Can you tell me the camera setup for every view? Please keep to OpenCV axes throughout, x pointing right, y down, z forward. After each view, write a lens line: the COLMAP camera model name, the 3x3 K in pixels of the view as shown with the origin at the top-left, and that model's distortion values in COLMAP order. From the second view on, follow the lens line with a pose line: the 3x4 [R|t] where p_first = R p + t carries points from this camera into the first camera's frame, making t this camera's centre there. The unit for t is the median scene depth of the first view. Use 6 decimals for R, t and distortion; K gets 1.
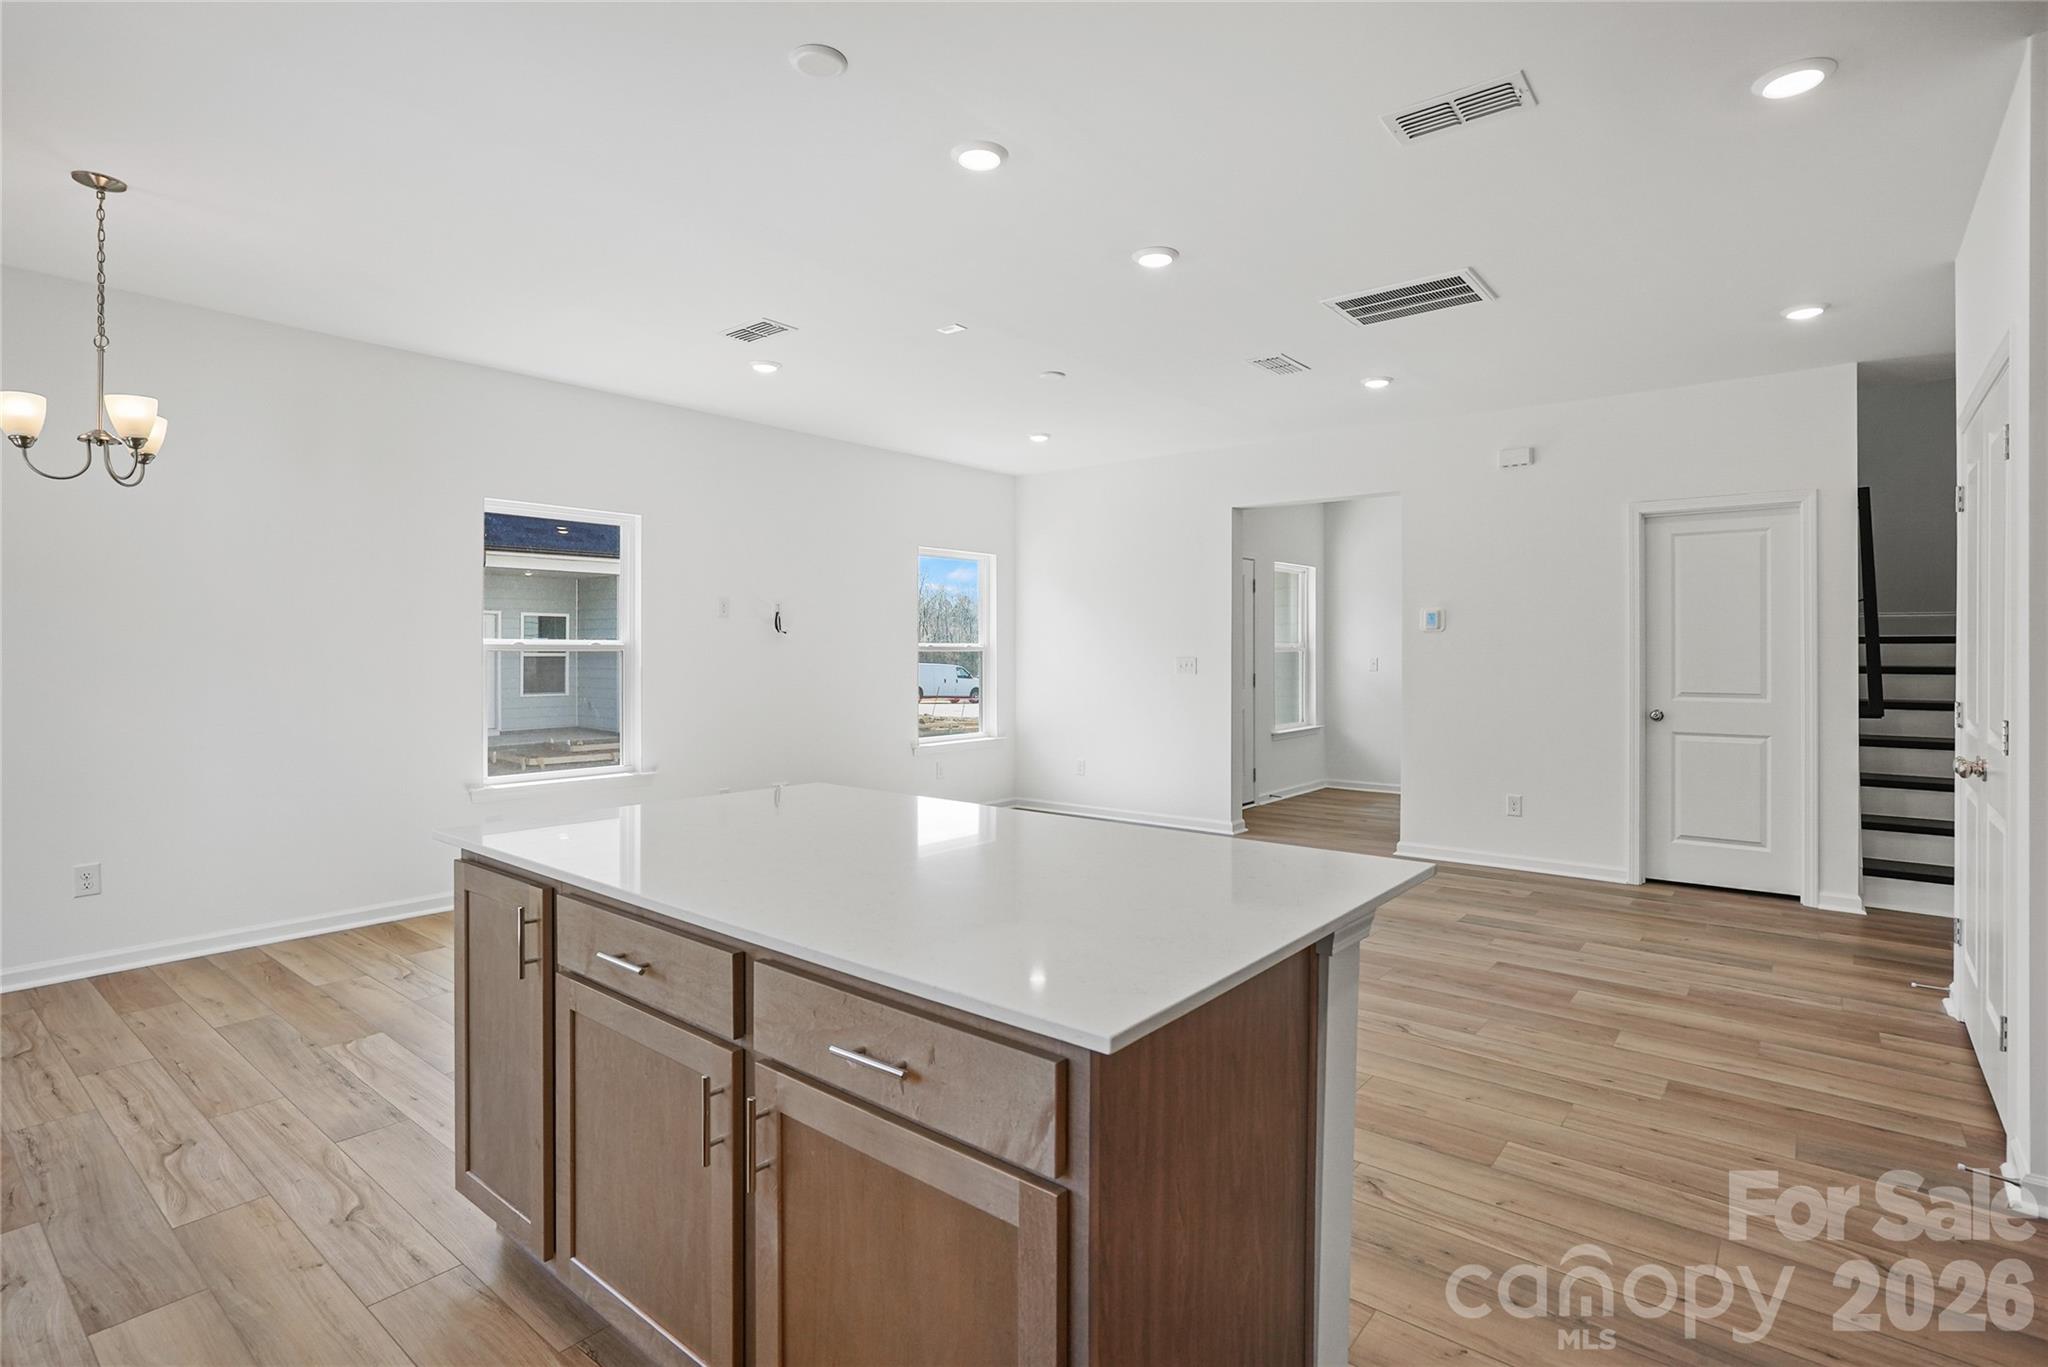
lens RADIAL K [[996.1, 0, 1019.2], [0, 996.1, 662.1], [0, 0, 1]] dist [-0.004251, -0.000008]
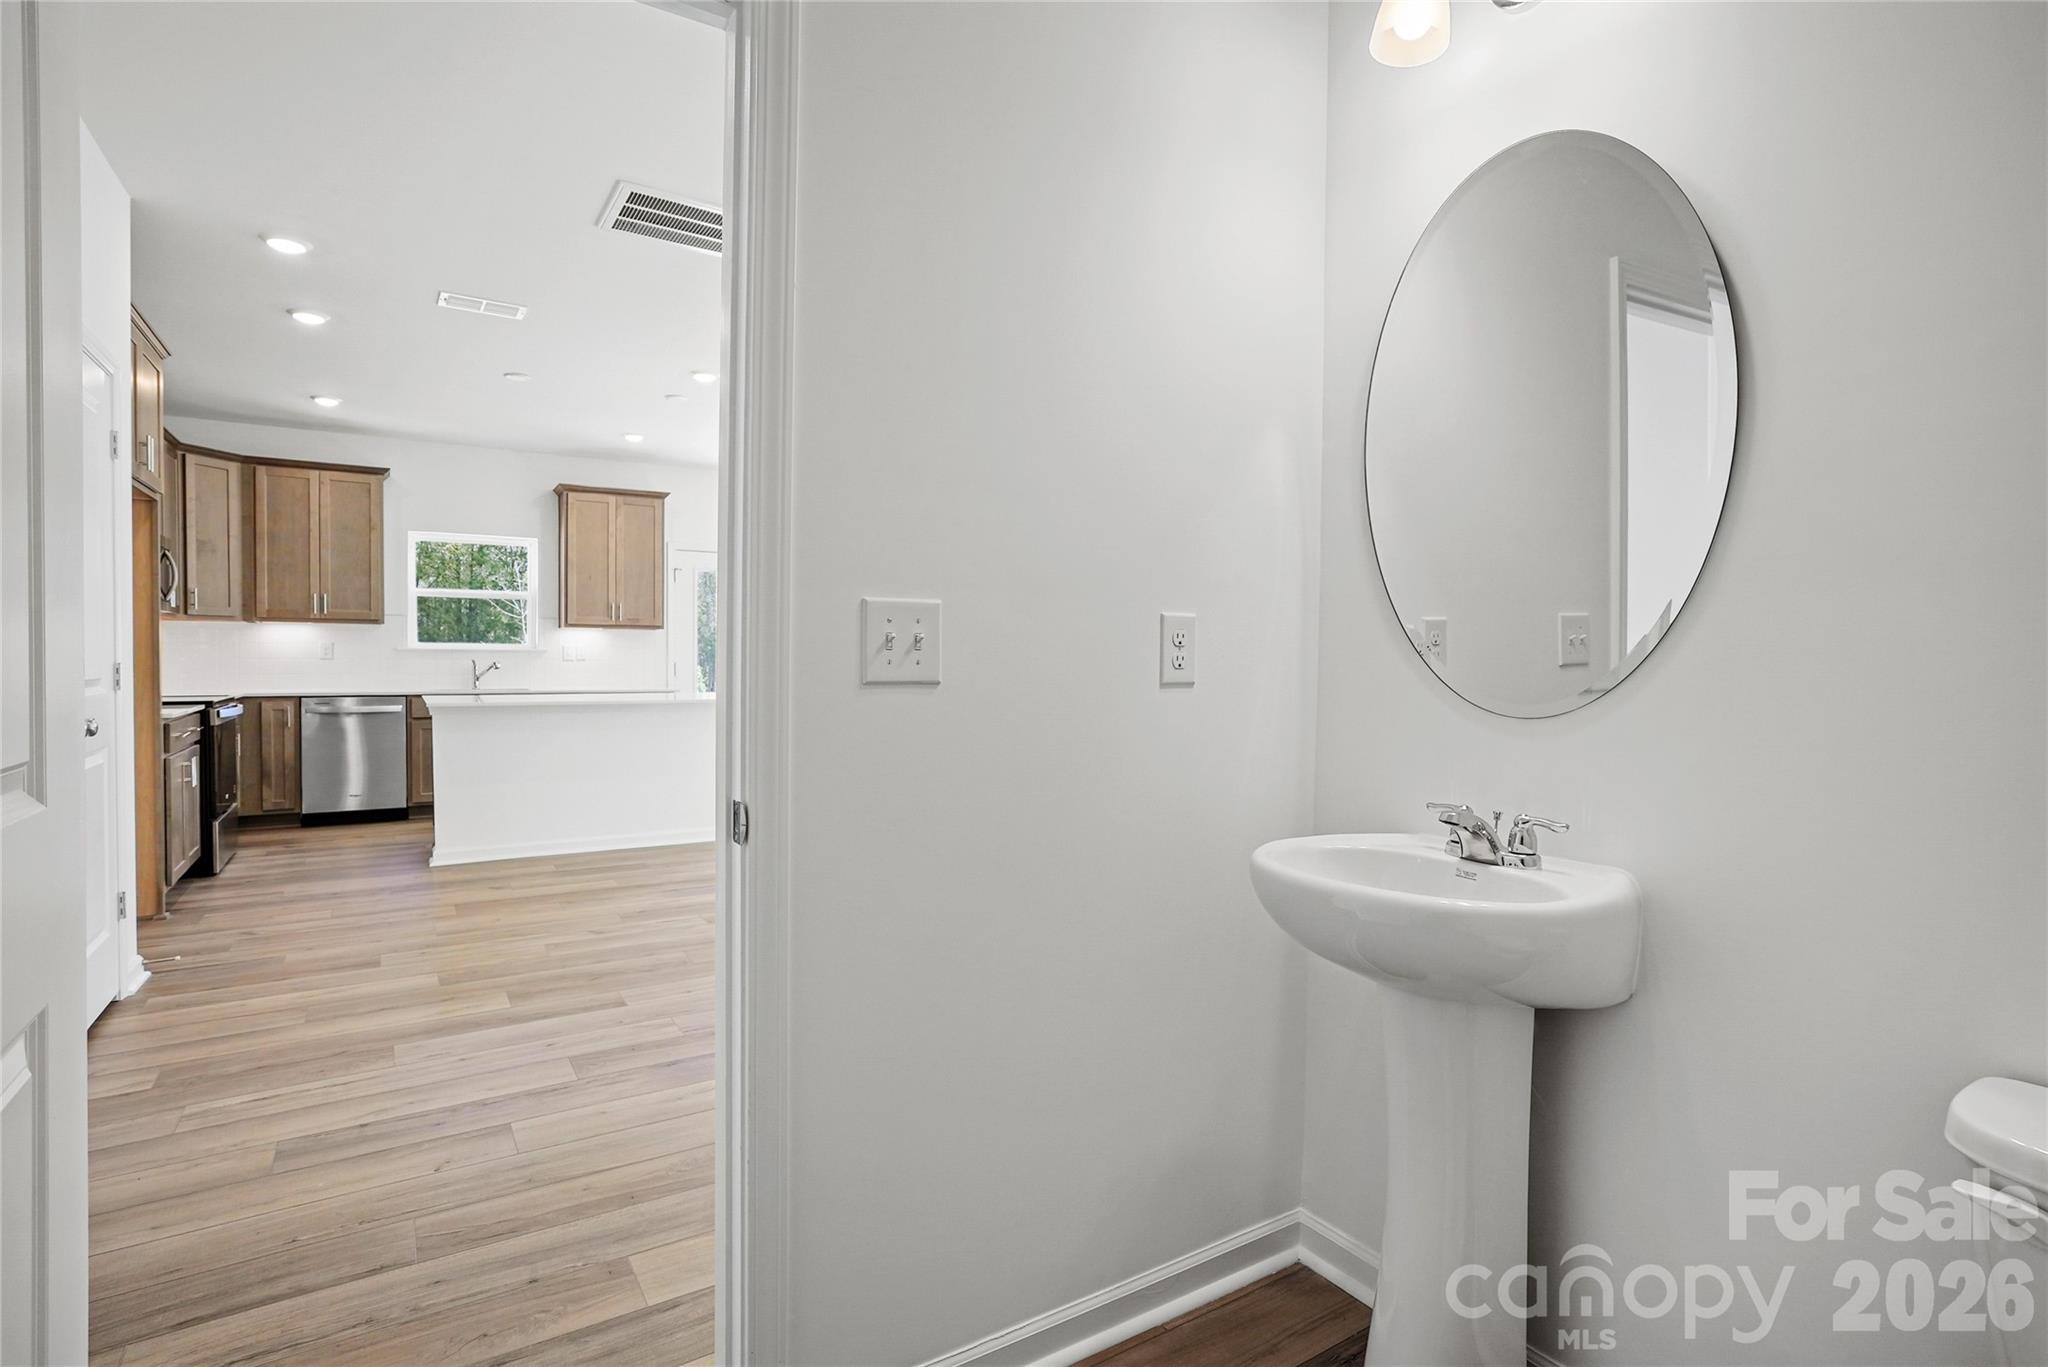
lens RADIAL K [[996.1, 0, 1006.6], [0, 996.1, 667.9], [0, 0, 1]] dist [-0.004251, -0.000008]
pose [[-0.328257, 0.006672, -0.944565, 1.319746], [-0.005605, 0.999944, 0.009011, 0.029643], [0.944572, 0.008252, -0.328201, 1.805232]]
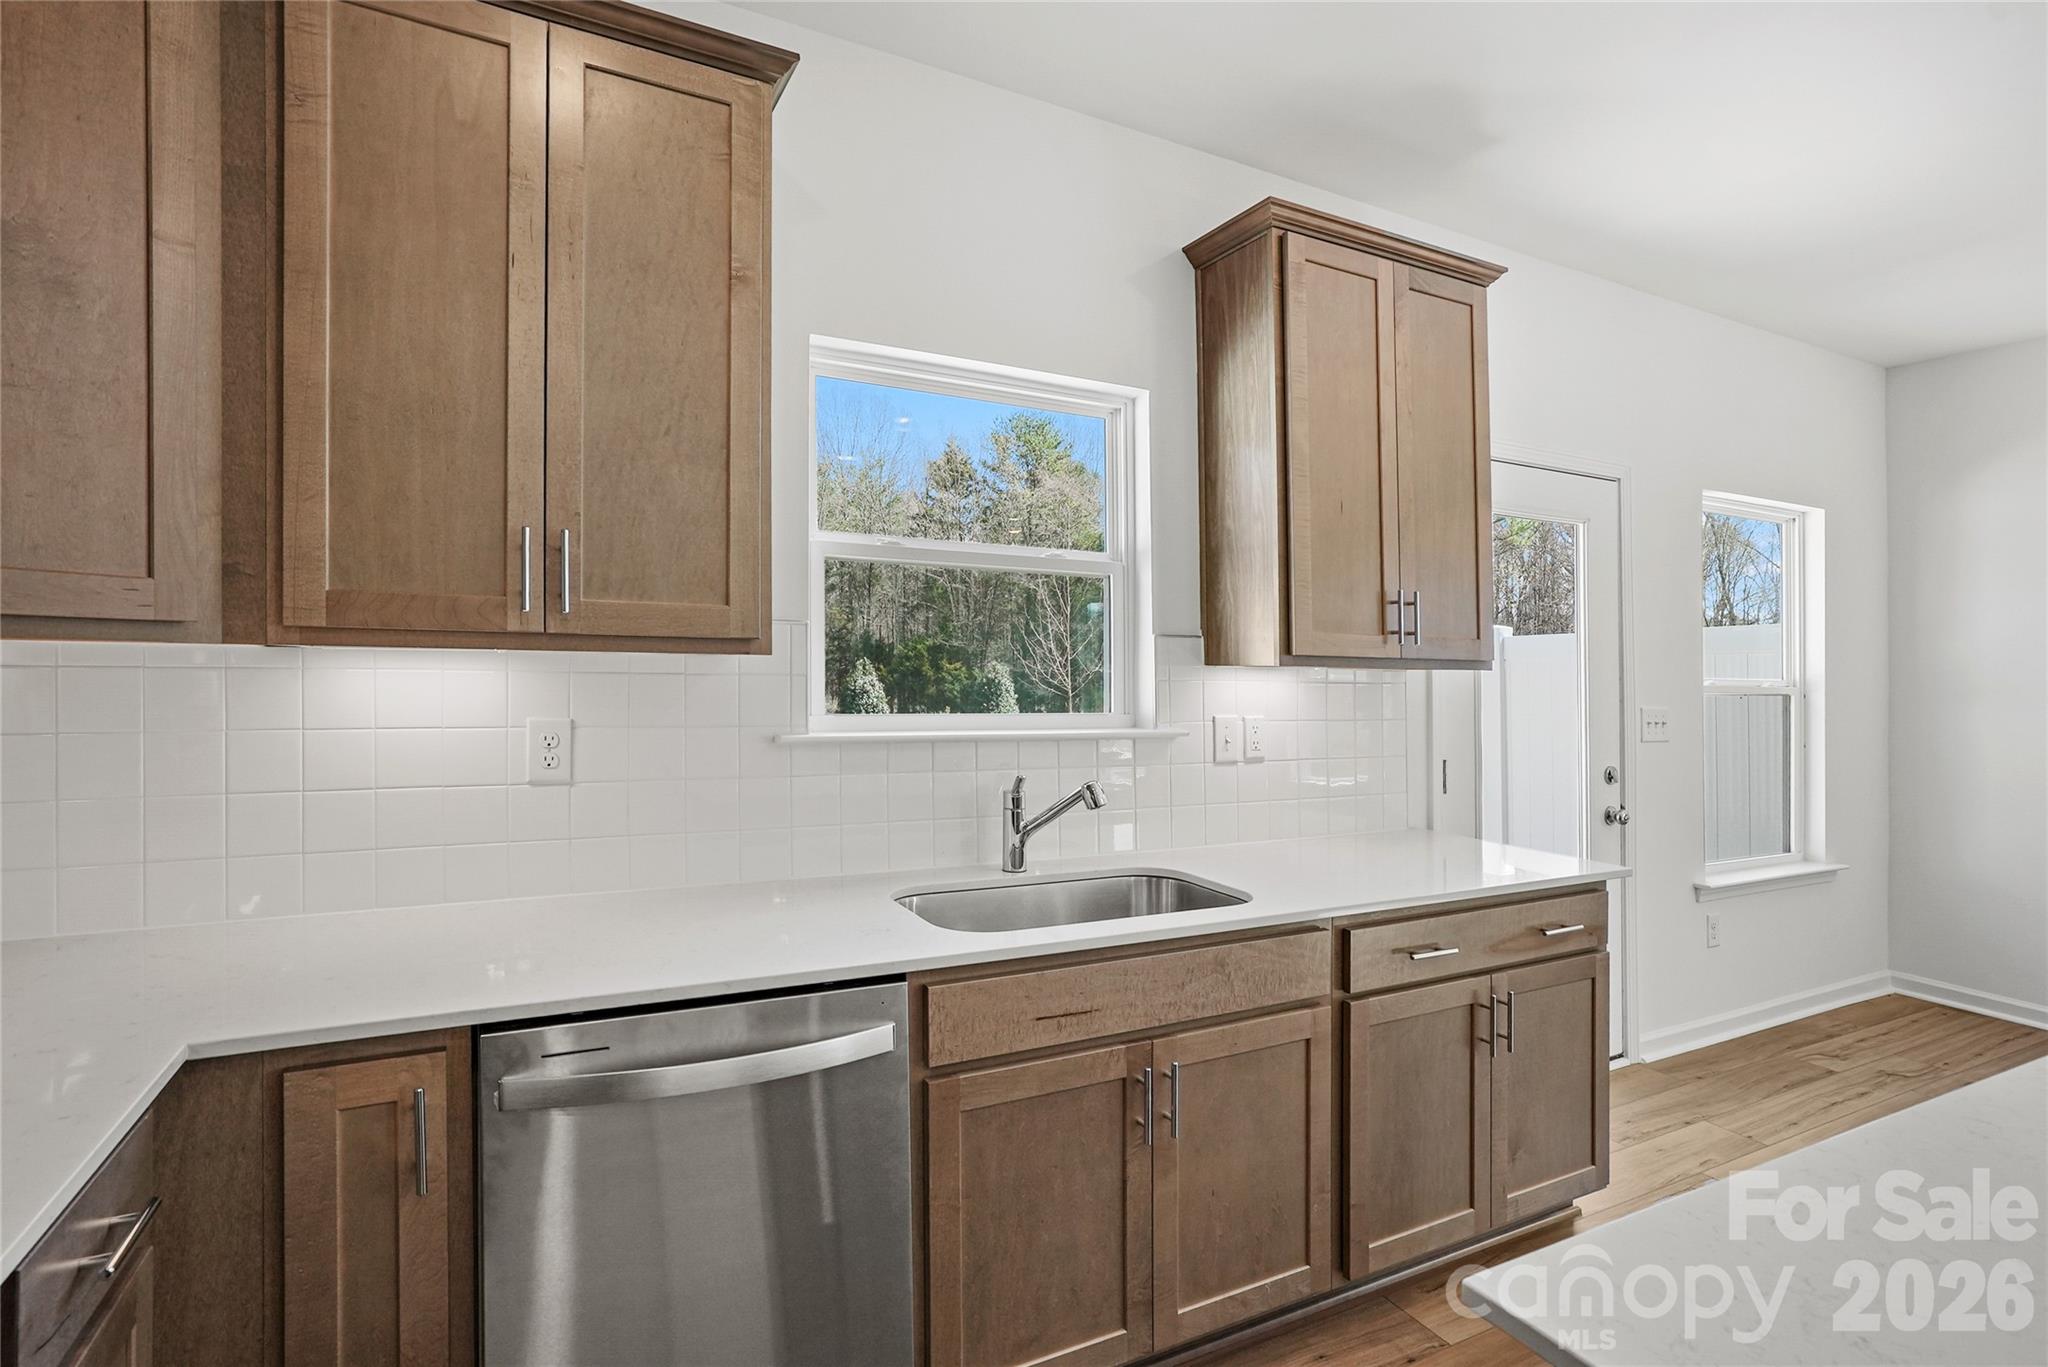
lens RADIAL K [[996.1, 0, 1035.9], [0, 996.1, 693.9], [0, 0, 1]] dist [-0.004251, -0.000008]
pose [[-0.385435, 0.005277, -0.922720, 0.830440], [-0.007582, 0.999932, 0.008885, 0.007083], [0.922704, 0.010421, -0.385369, 1.101895]]
